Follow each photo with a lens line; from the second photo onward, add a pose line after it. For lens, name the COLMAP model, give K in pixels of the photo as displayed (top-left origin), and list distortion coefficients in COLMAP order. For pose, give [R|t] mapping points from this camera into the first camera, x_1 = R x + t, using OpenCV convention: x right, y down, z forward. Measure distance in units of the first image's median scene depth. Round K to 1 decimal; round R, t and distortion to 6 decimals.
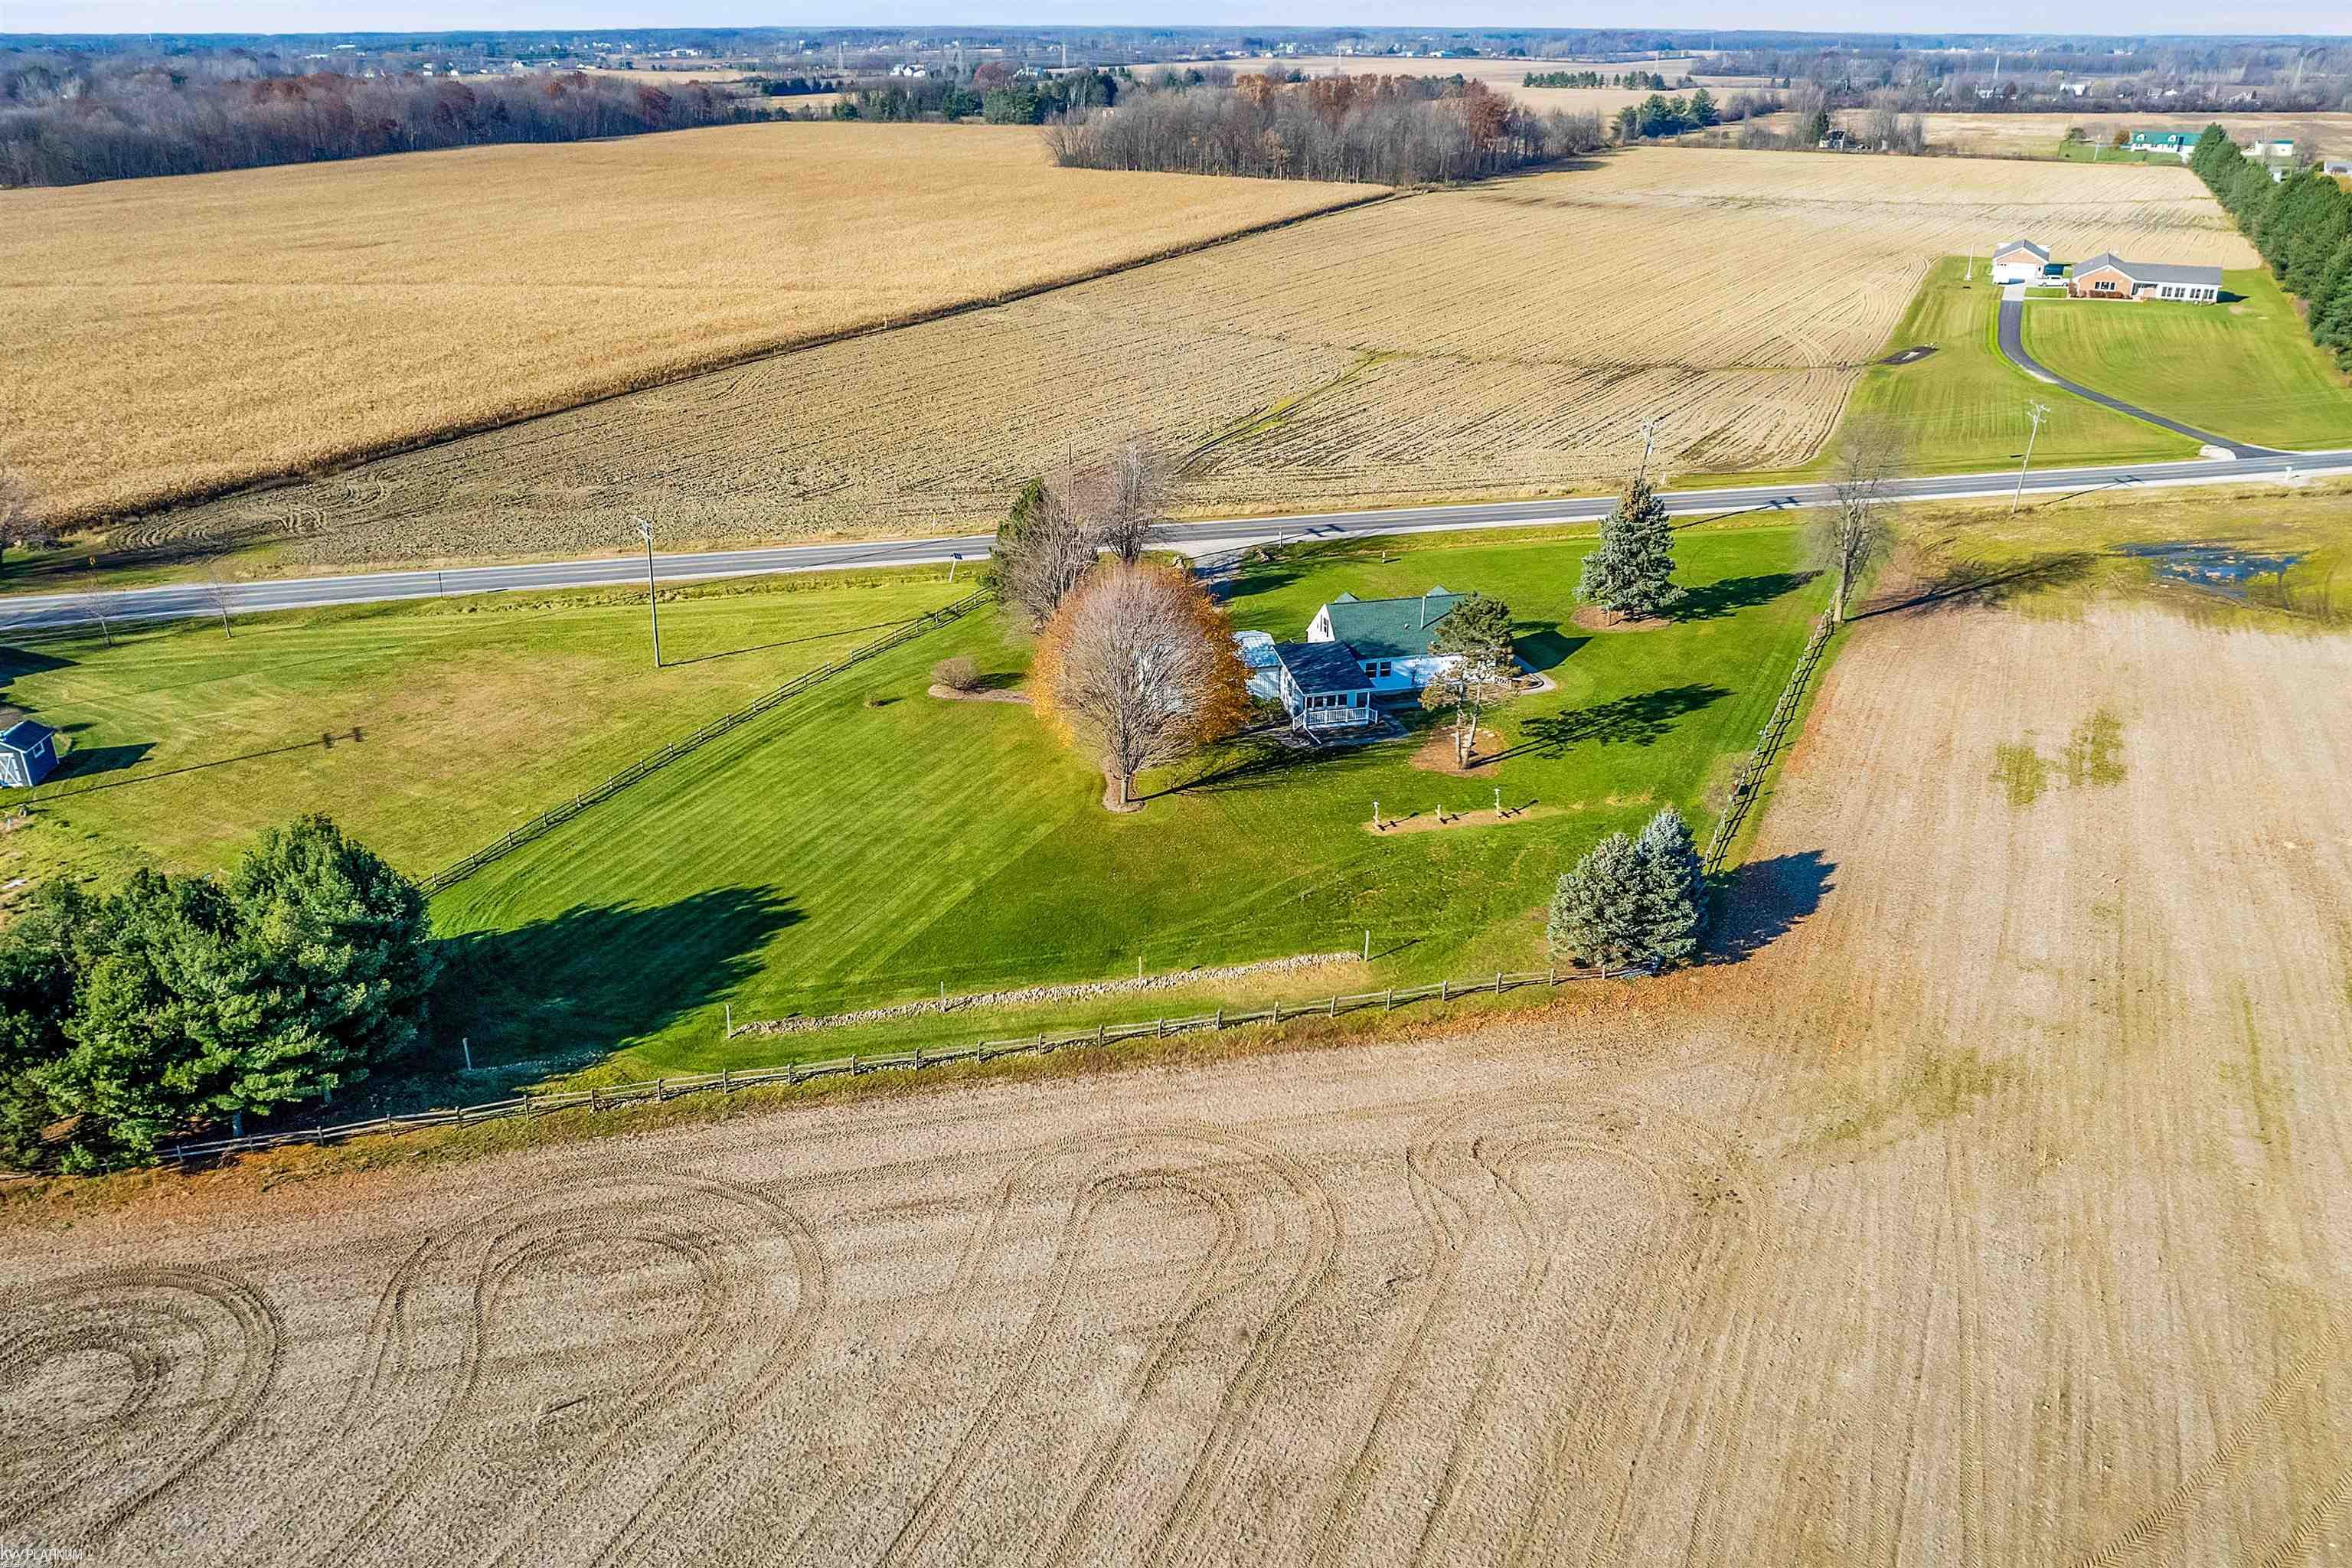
lens RADIAL K [[1804.9, 0, 1170.3], [0, 1804.9, 871.0], [0, 0, 1]] dist [-0.042630, -0.000232]
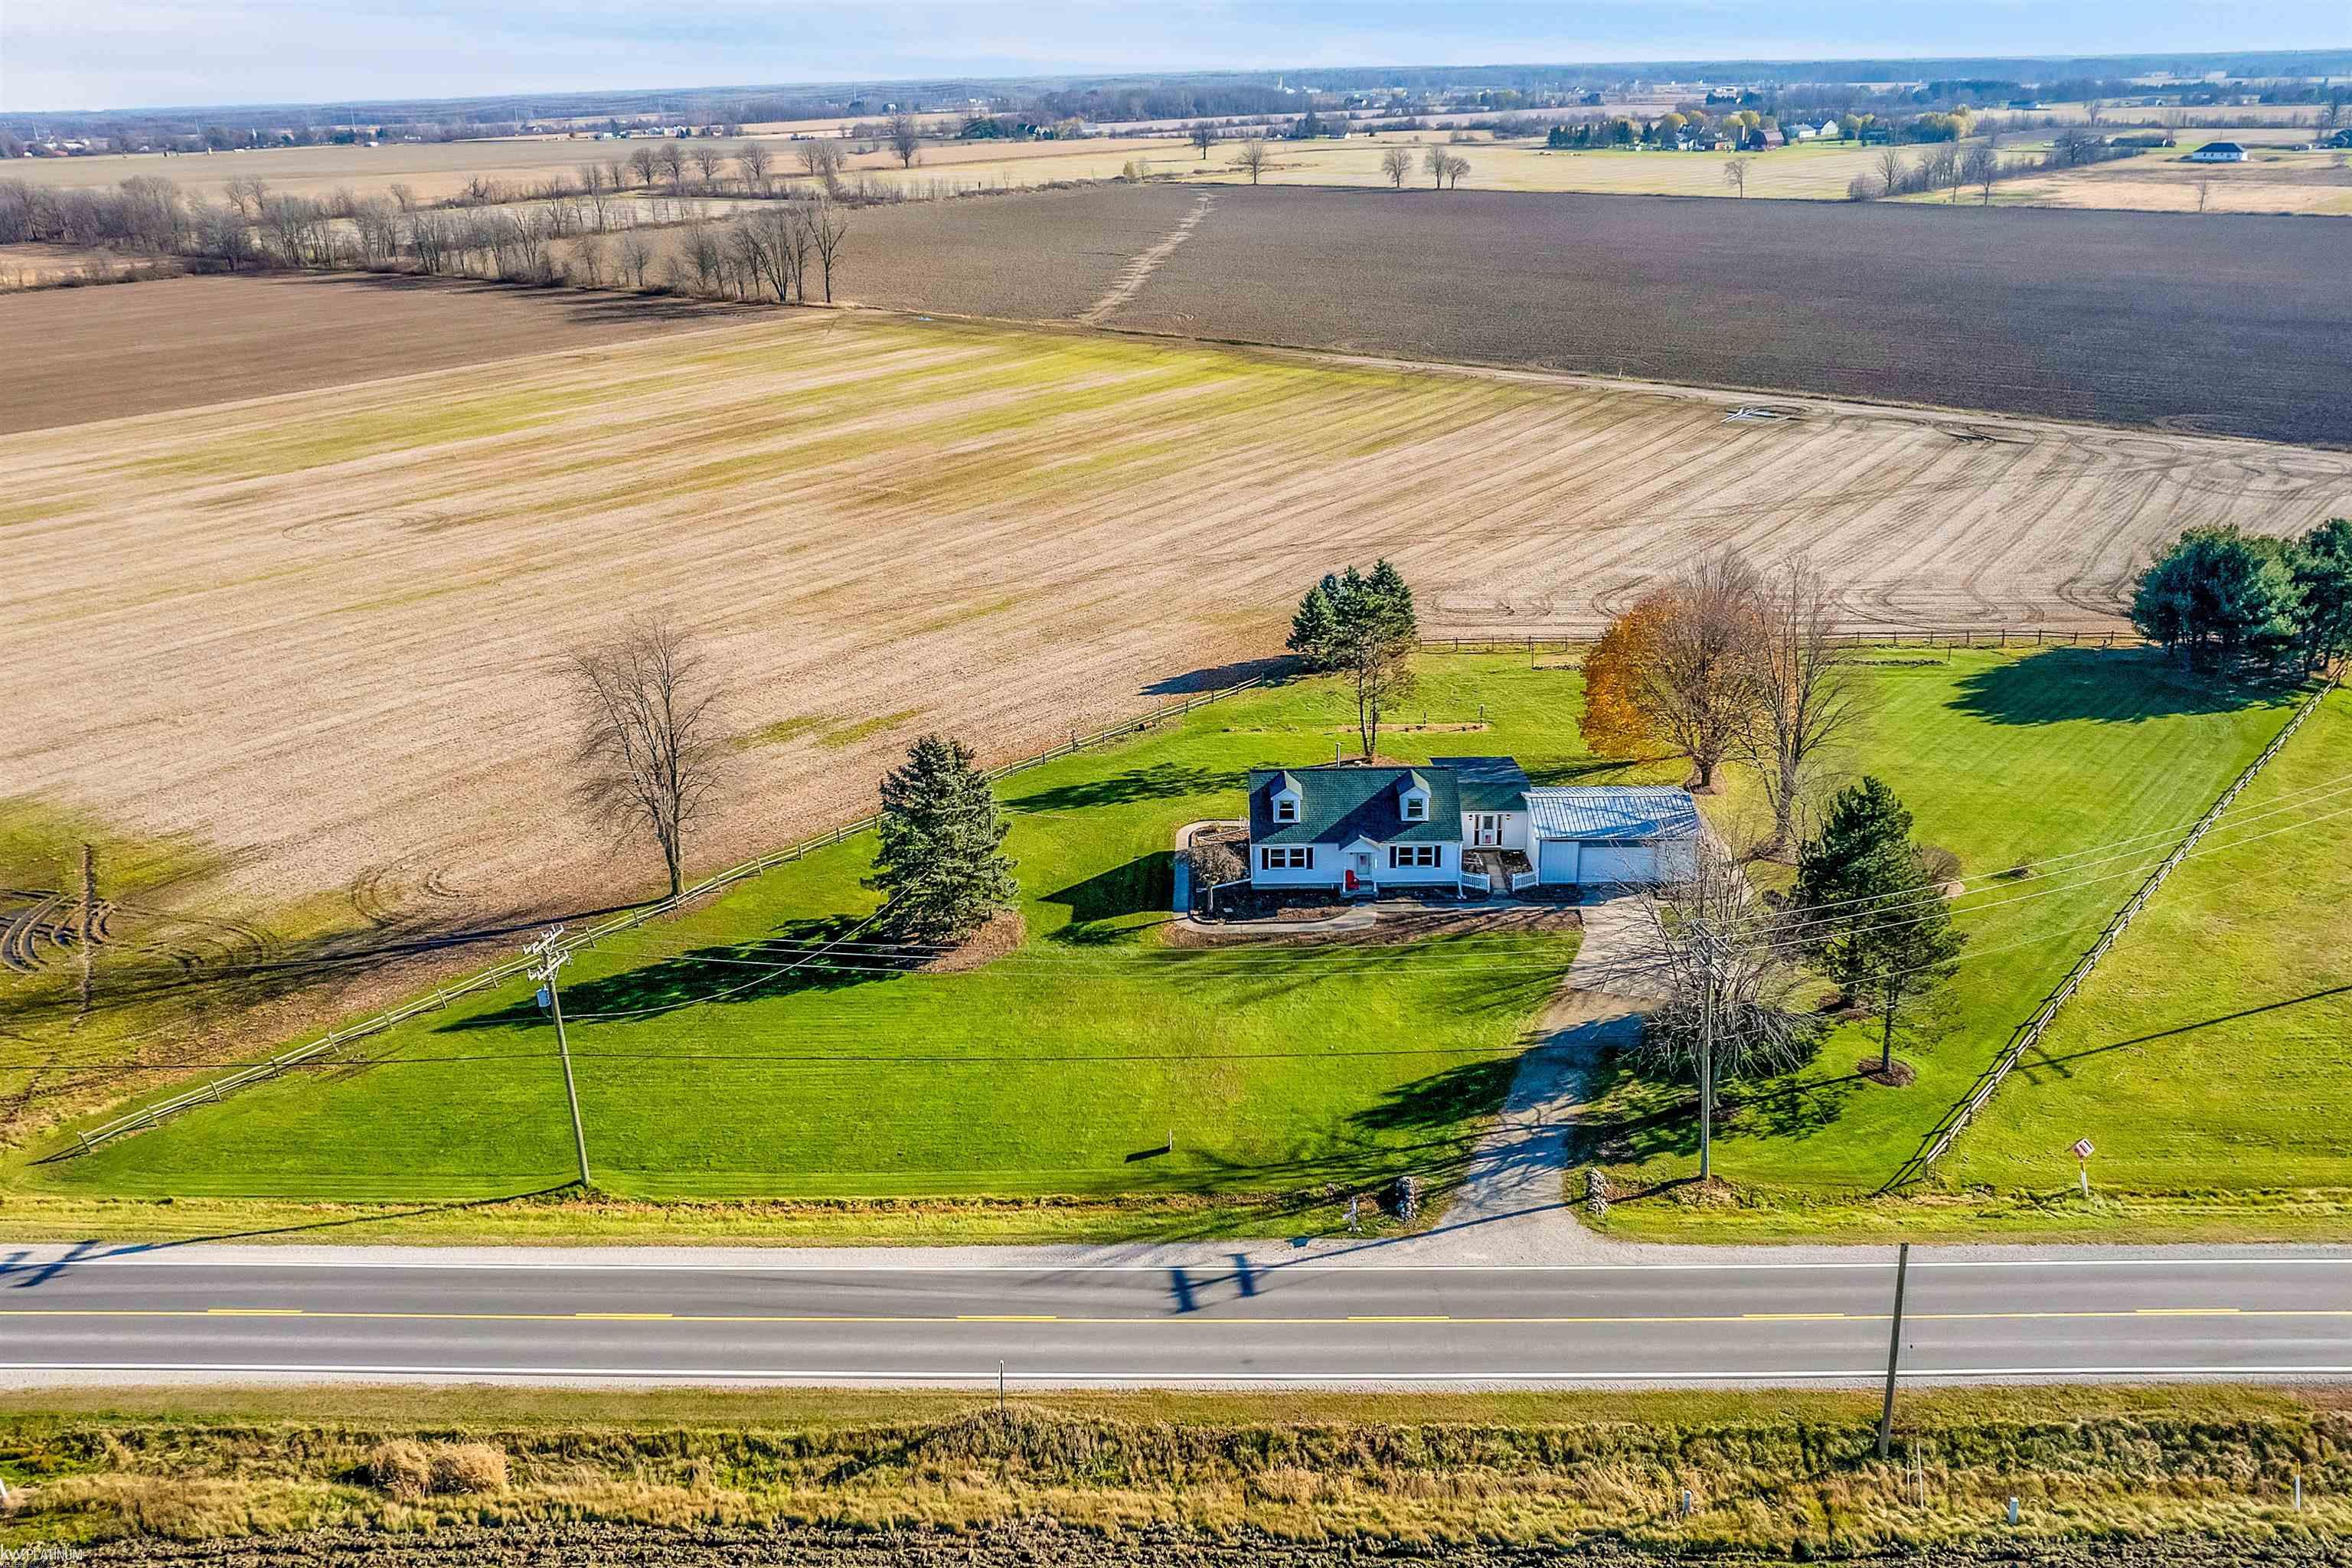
lens RADIAL K [[1838.4, 0, 1176.0], [0, 1838.4, 784.0], [0, 0, 1]] dist [-0.079721, 0.071263]
pose [[-0.962812, -0.075739, 0.259338, -0.006971], [0.138688, 0.685223, 0.715007, -0.751250], [-0.231859, 0.724384, -0.649237, 1.578343]]
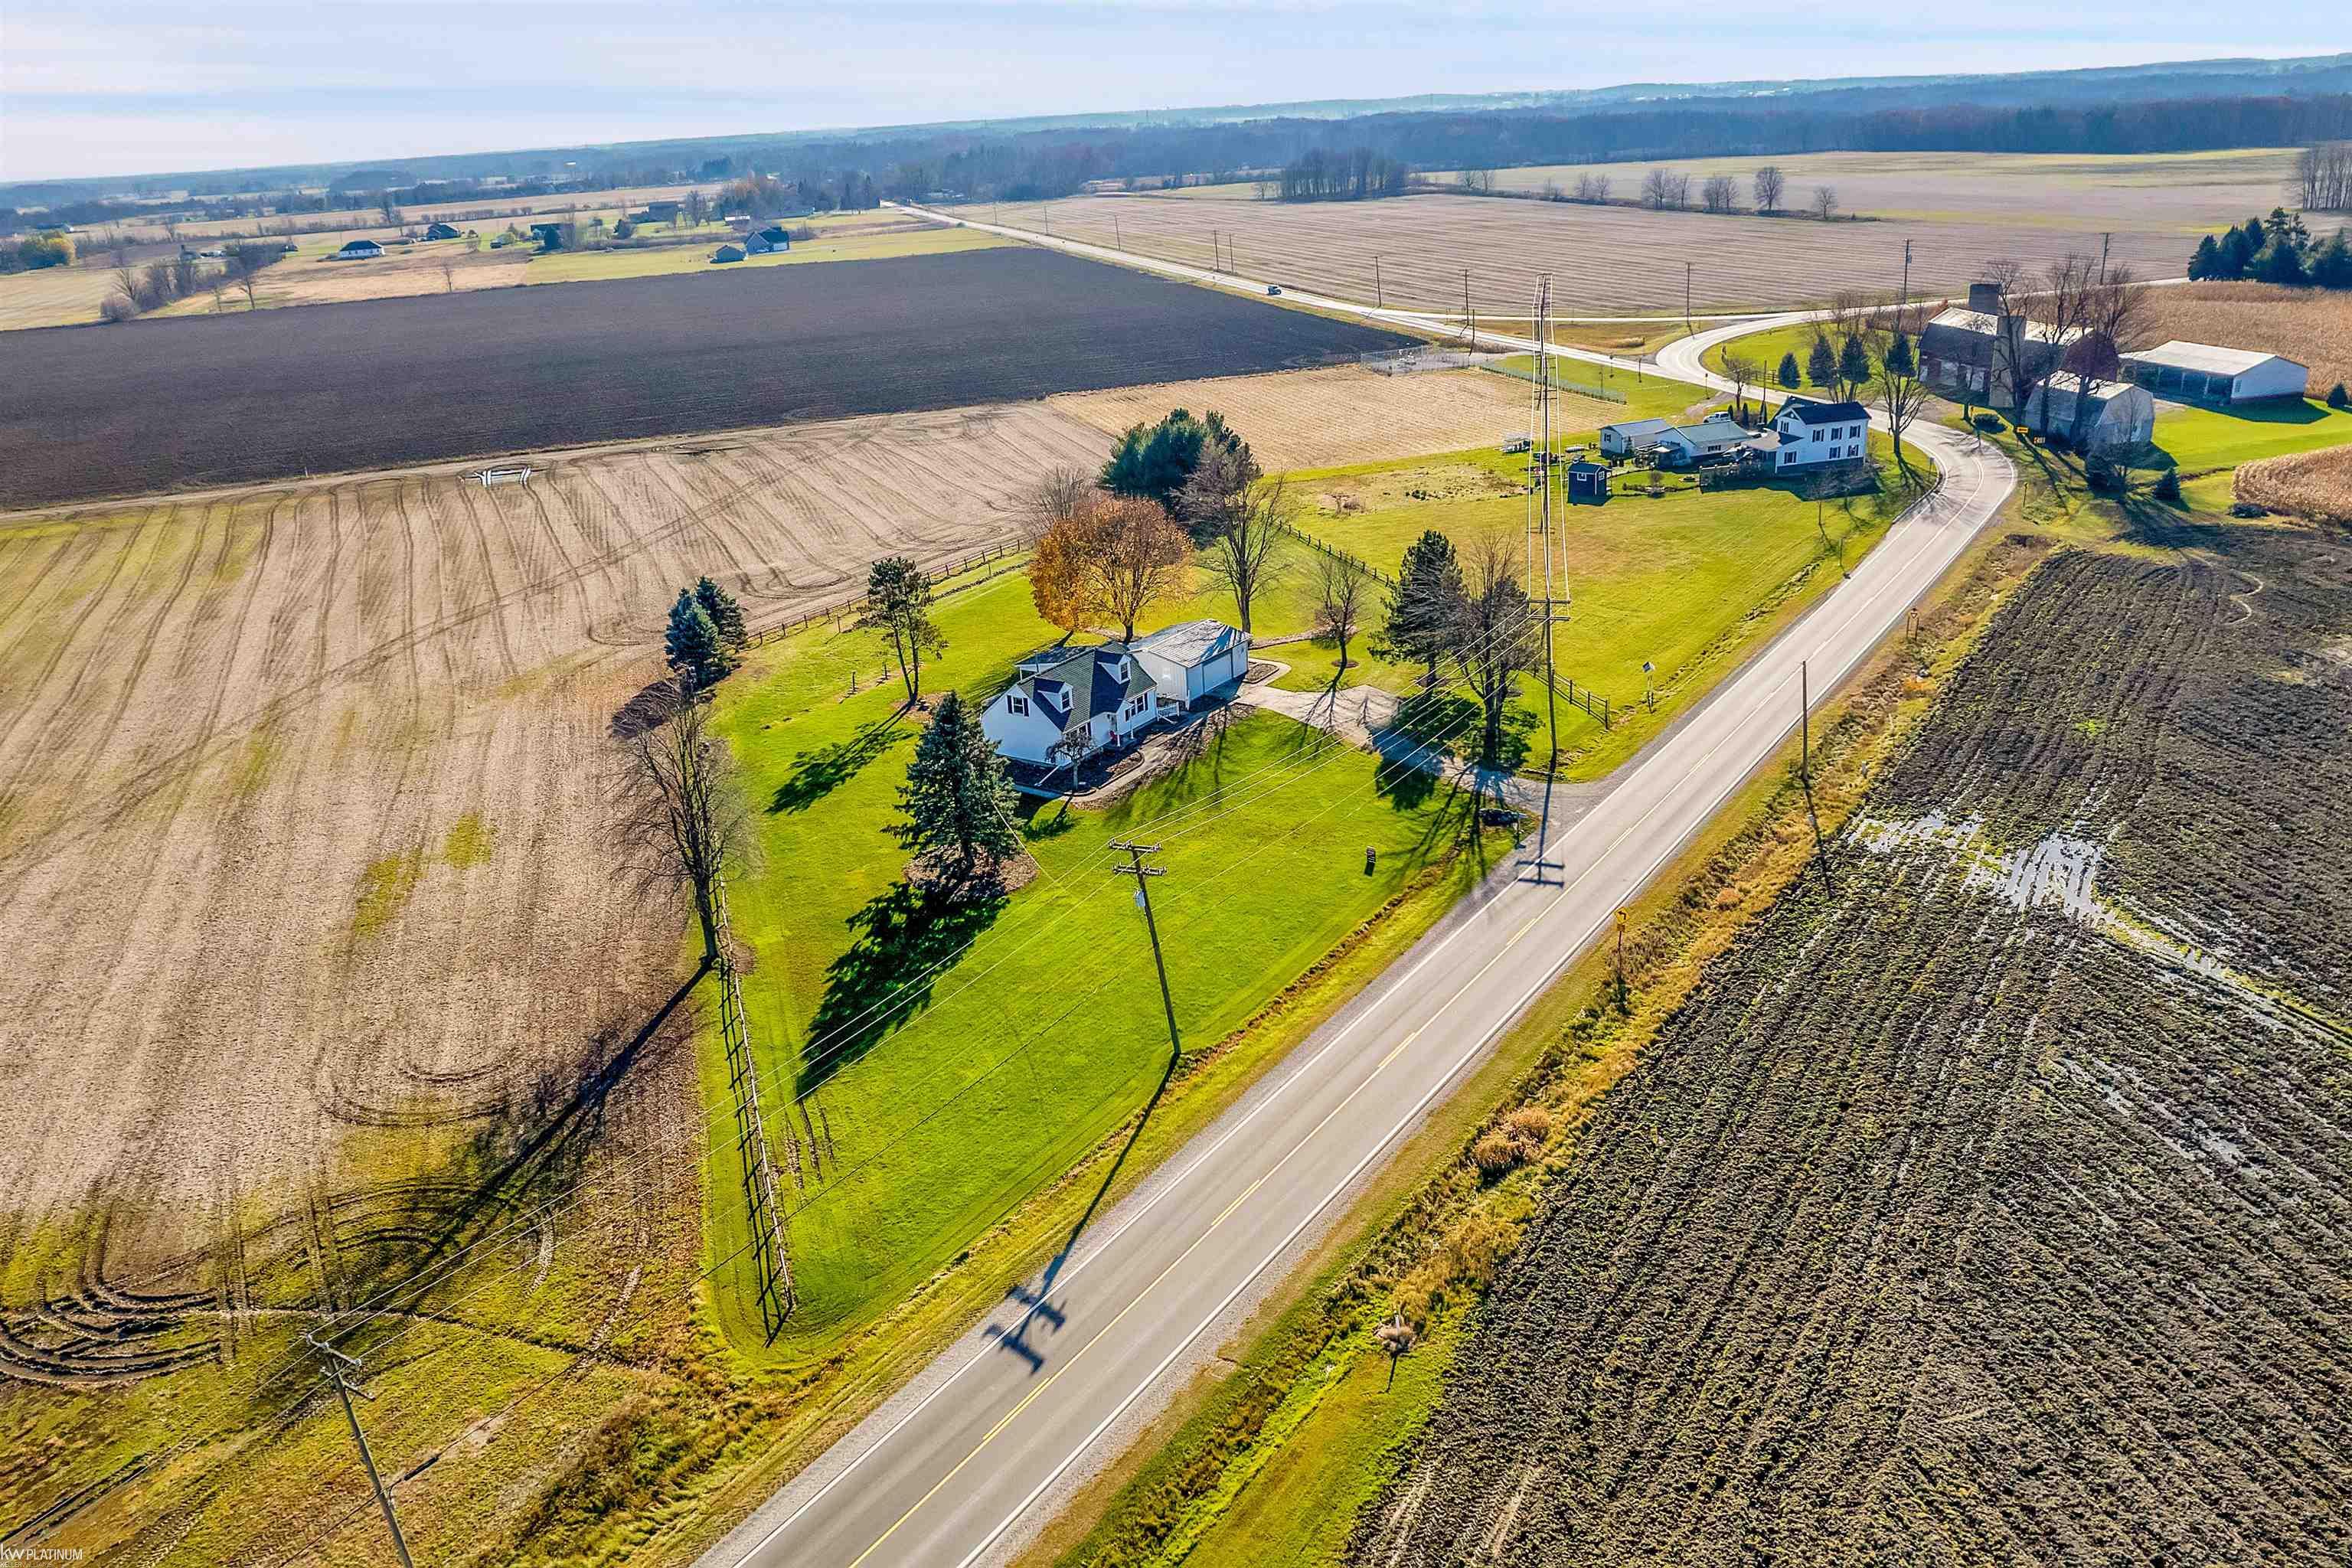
lens RADIAL K [[1786.6, 0, 1192.8], [0, 1786.6, 774.9], [0, 0, 1]] dist [-0.078246, 0.071878]
pose [[-0.732051, 0.273261, -0.624043, 0.730674], [-0.248347, 0.745946, 0.617972, -0.751927], [0.634369, 0.607366, -0.478207, 1.589185]]
